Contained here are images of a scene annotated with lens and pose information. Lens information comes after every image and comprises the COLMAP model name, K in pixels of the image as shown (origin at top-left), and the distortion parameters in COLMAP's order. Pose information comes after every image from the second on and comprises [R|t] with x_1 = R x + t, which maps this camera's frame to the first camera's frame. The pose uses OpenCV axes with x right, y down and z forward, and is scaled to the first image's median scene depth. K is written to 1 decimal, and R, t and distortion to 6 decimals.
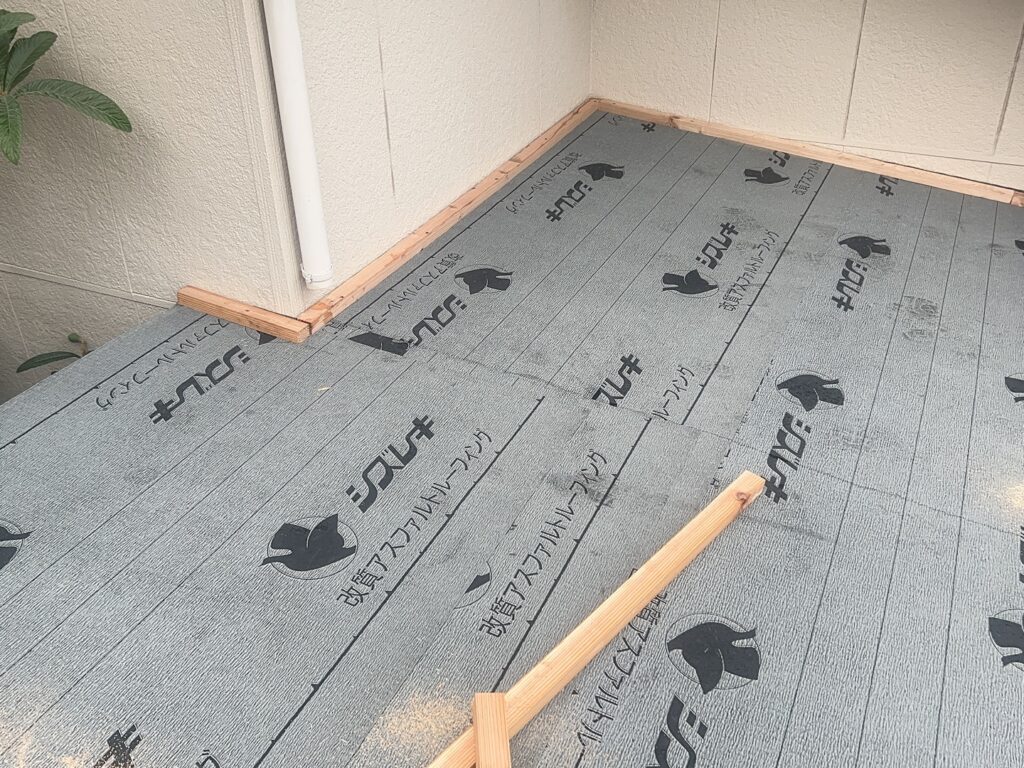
lens RADIAL K [[969.9, 0, 512.0], [0, 969.9, 384.0], [0, 0, 1]] dist [0.010774, -0.018924]
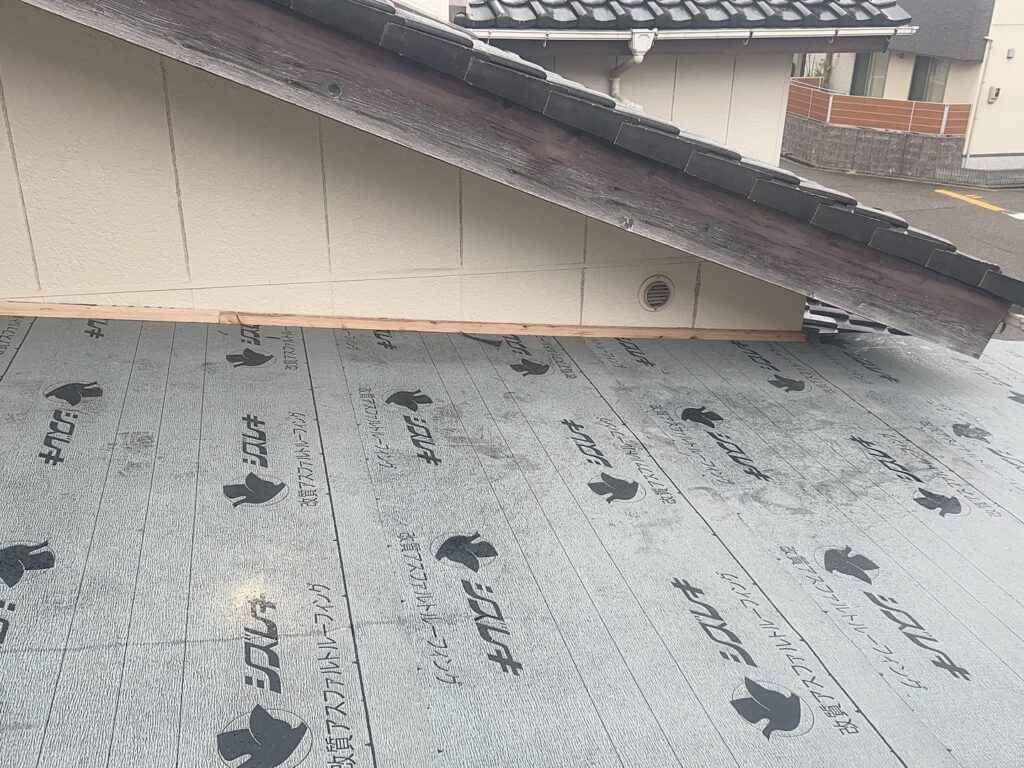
lens RADIAL K [[969.9, 0, 512.0], [0, 969.9, 384.0], [0, 0, 1]] dist [0.010774, -0.018924]
pose [[0.768023, -0.219008, 0.601811, 0.129770], [0.303170, 0.952079, -0.040426, 0.021062], [-0.564118, 0.213499, 0.797614, -0.012053]]
